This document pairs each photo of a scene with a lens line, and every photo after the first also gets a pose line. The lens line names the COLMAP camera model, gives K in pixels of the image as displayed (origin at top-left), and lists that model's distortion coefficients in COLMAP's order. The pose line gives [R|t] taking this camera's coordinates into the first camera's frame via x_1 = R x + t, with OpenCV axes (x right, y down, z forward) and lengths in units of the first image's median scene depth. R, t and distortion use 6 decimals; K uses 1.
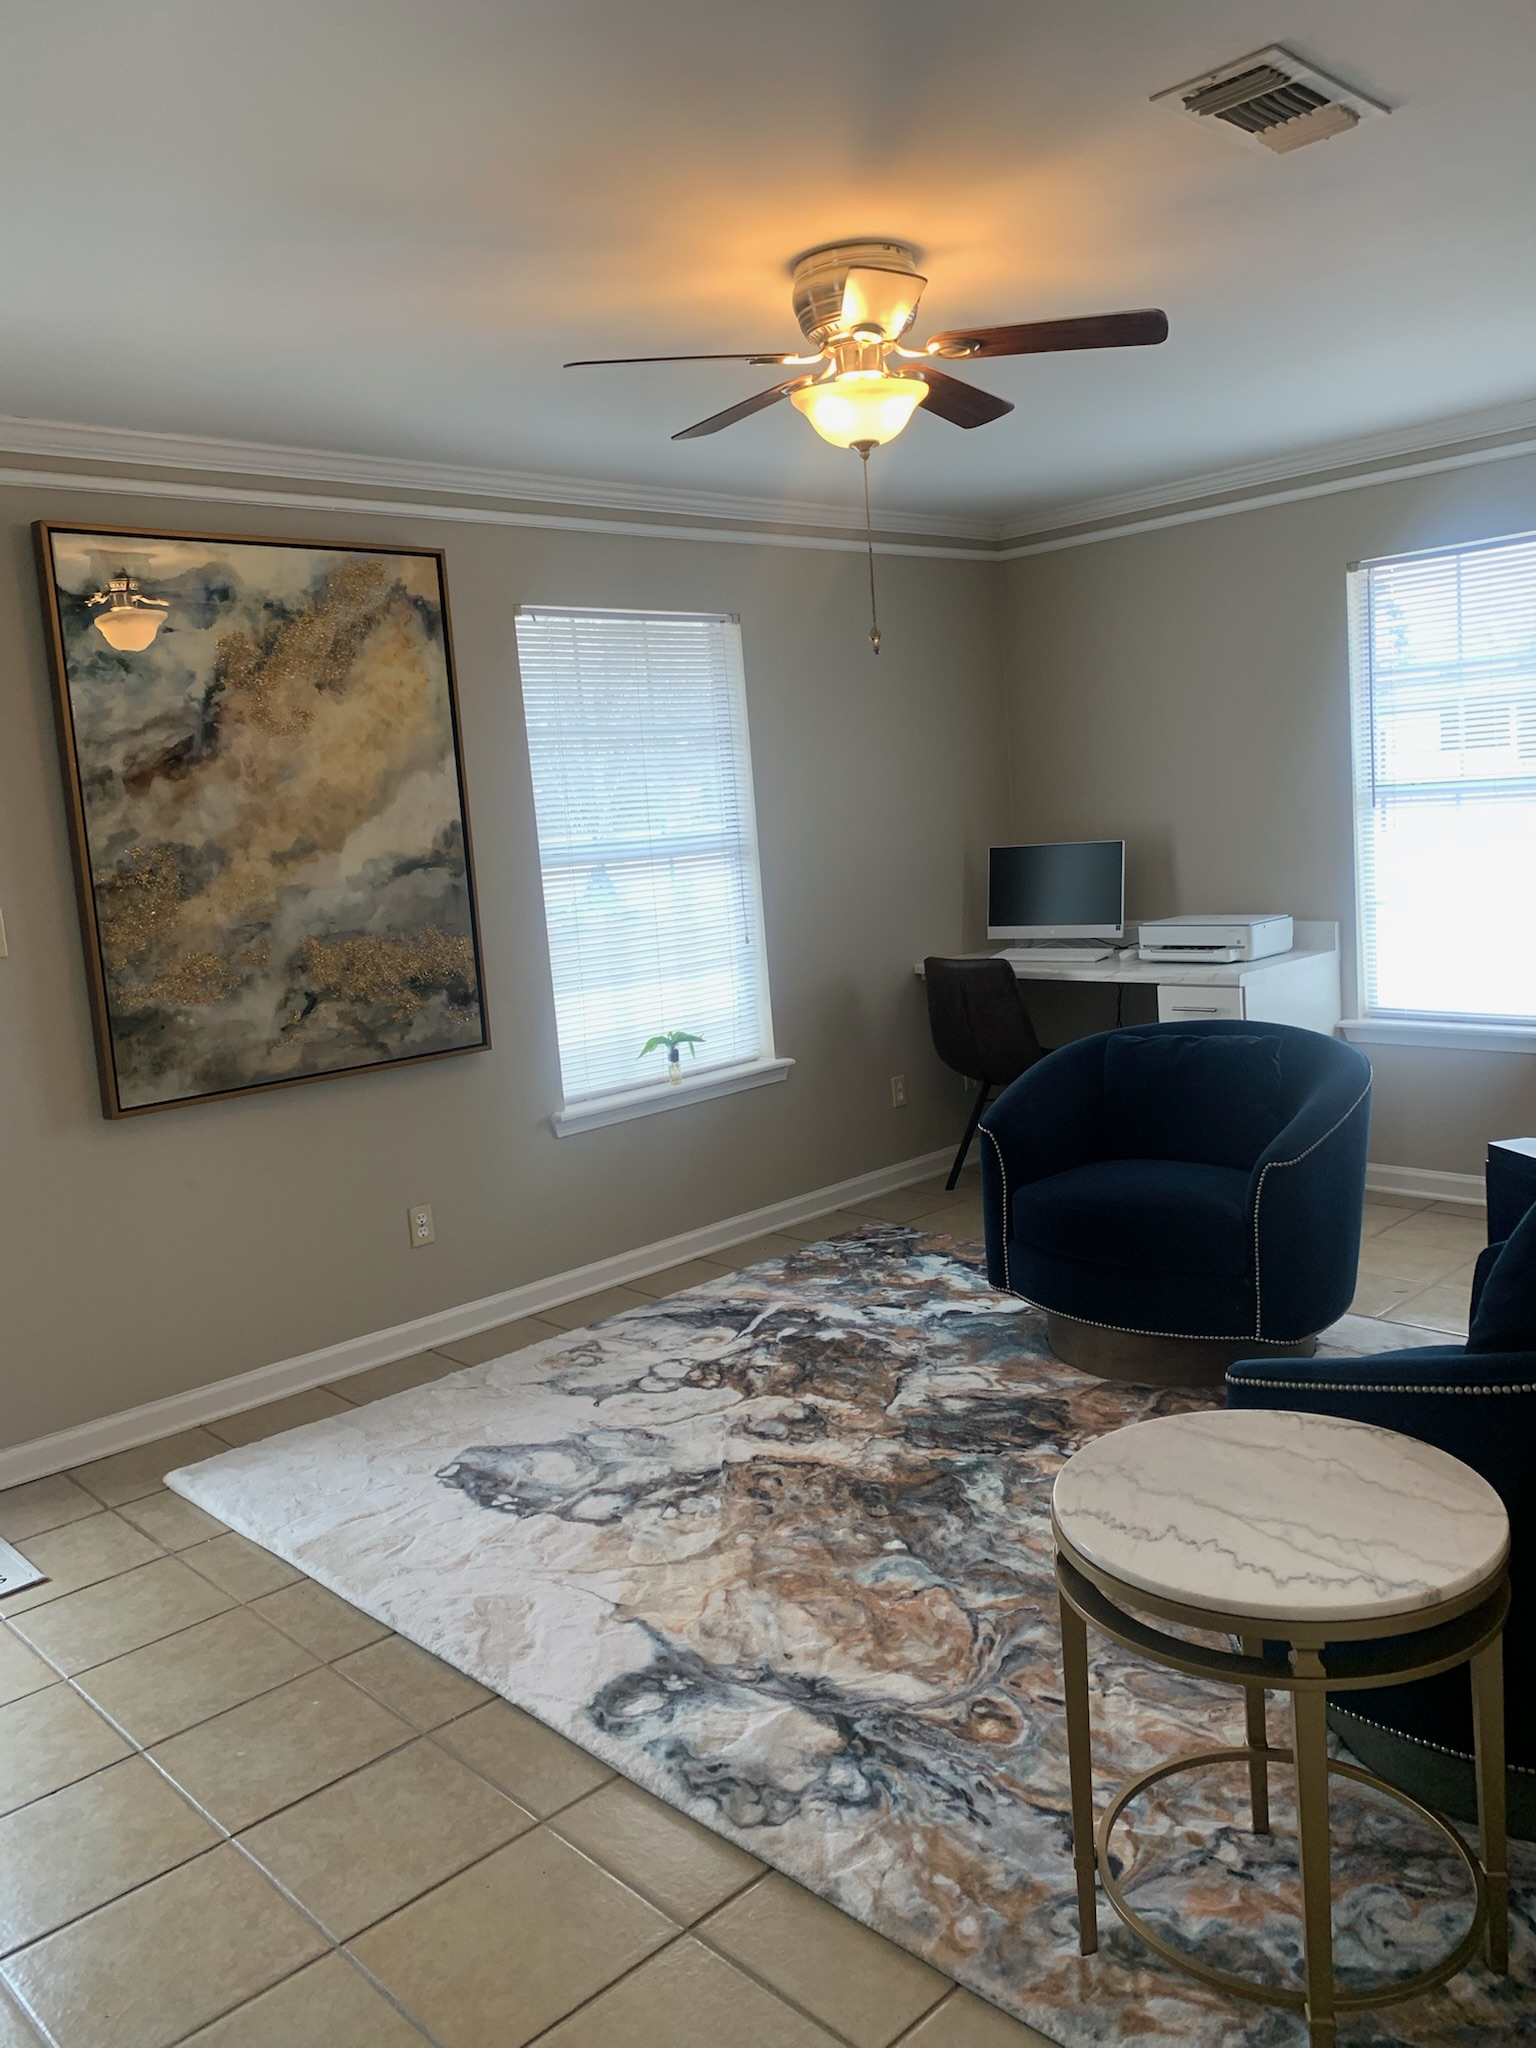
lens RADIAL K [[1573.5, 0, 781.6], [0, 1573.5, 1020.0], [0, 0, 1]] dist [0.033293, -0.004750]
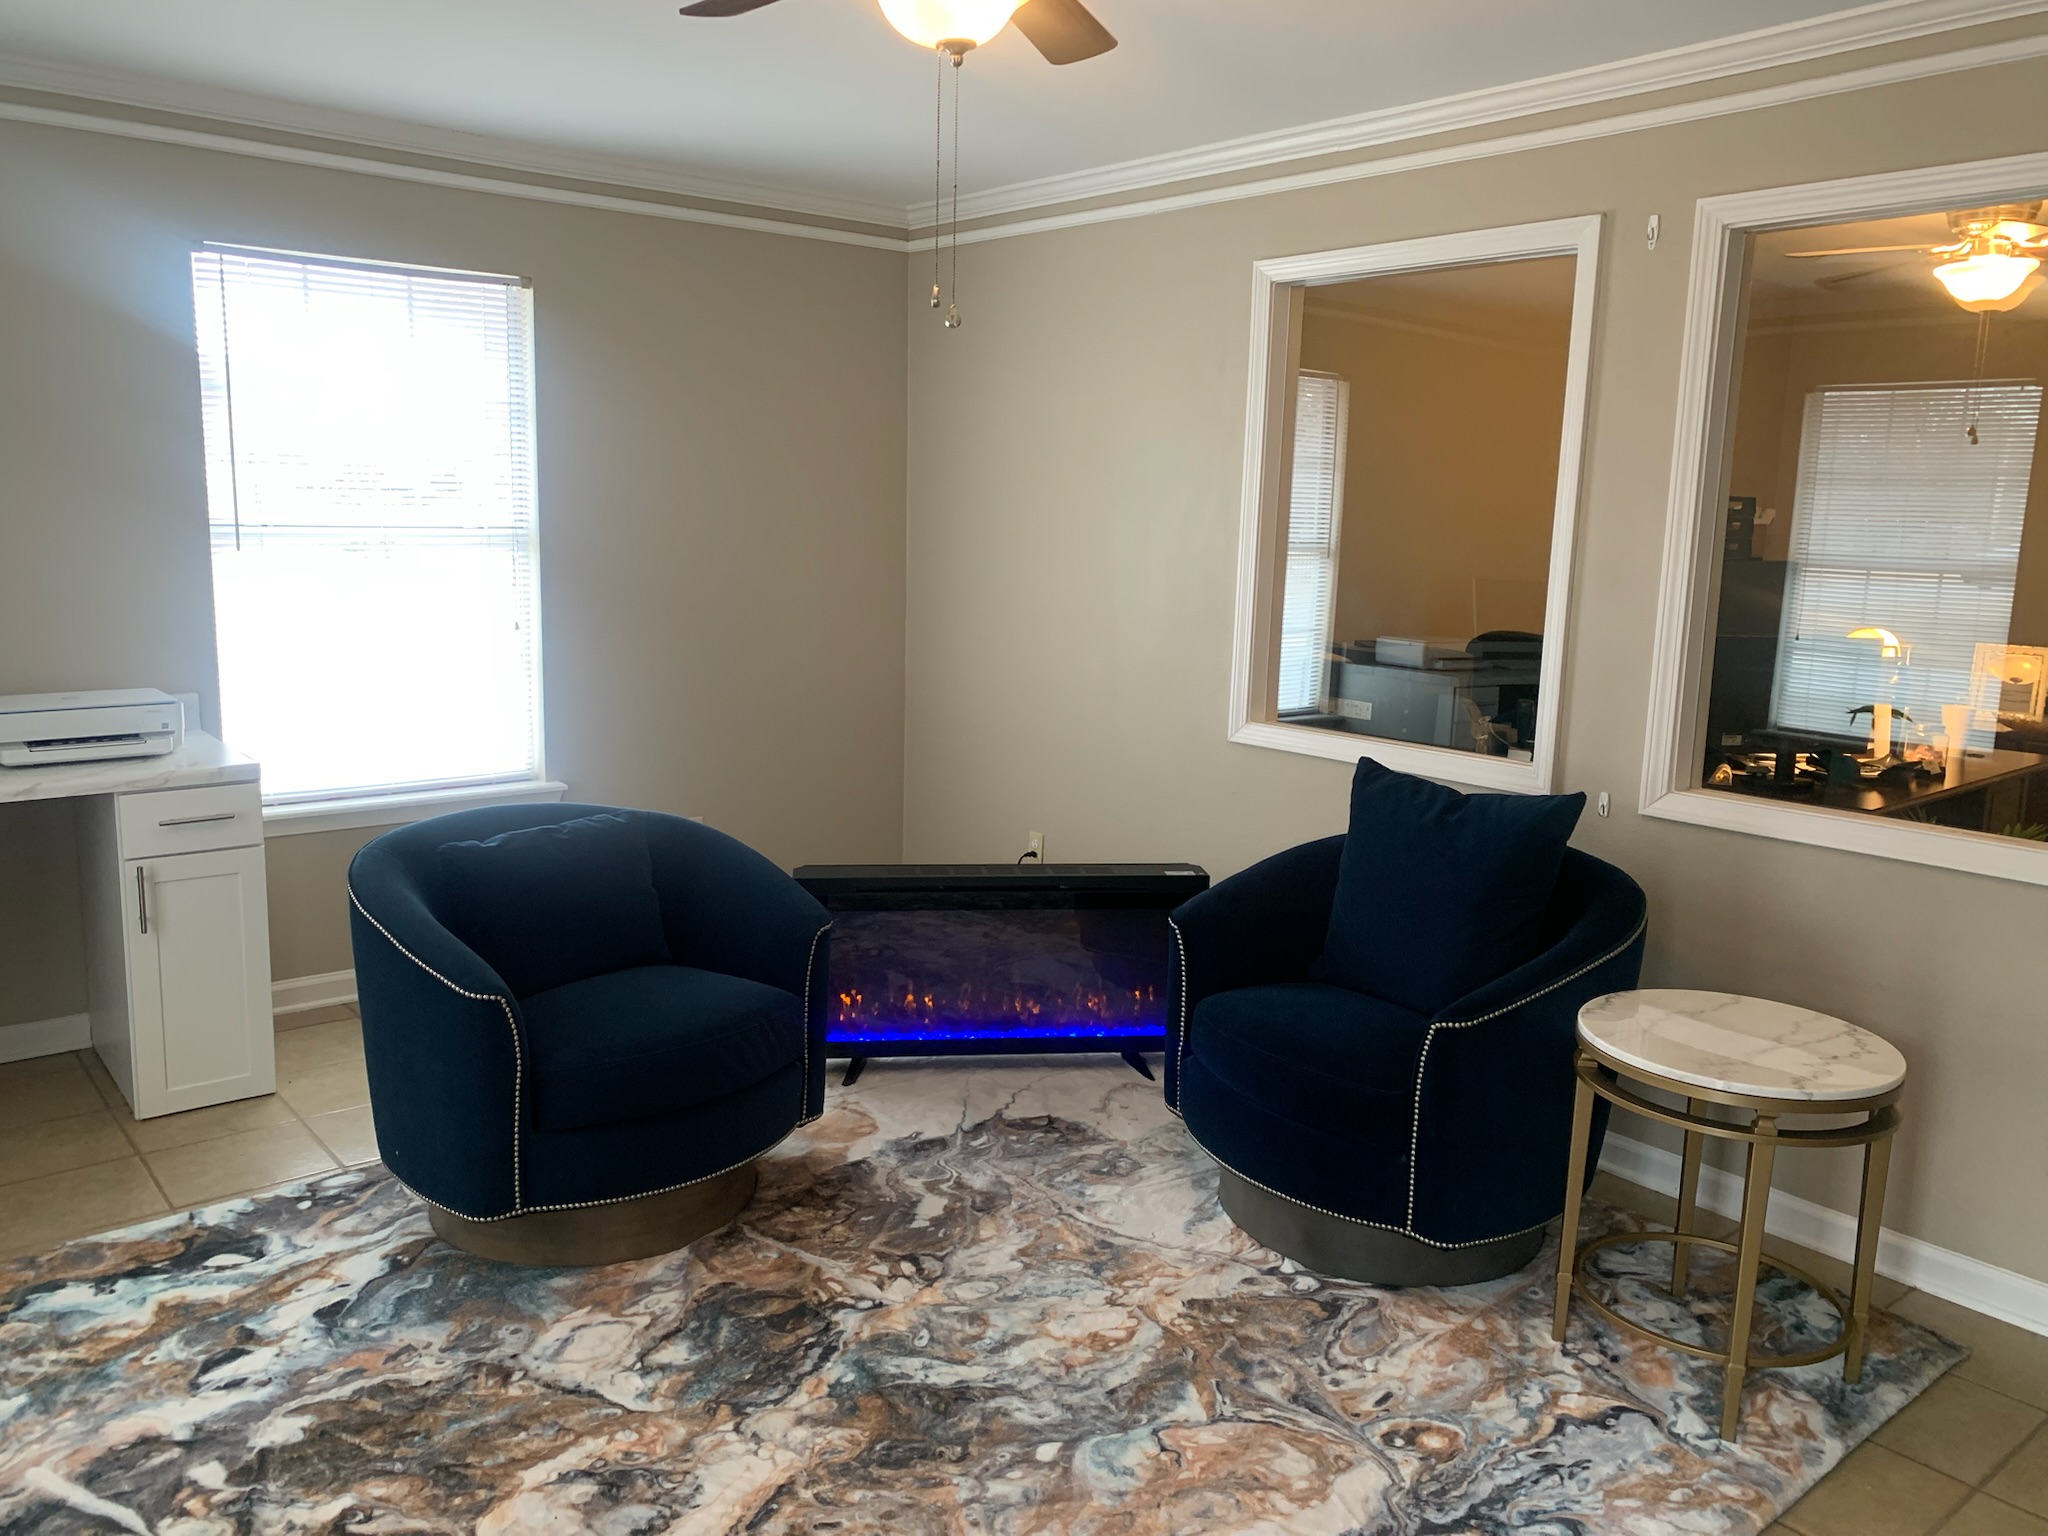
lens RADIAL K [[1573.5, 0, 1035.9], [0, 1573.5, 766.5], [0, 0, 1]] dist [0.033293, -0.004750]
pose [[0.074250, -0.096043, 0.992604, -0.562399], [0.110049, 0.990061, 0.087565, -0.068972], [-0.991149, 0.102733, 0.084082, 0.725861]]
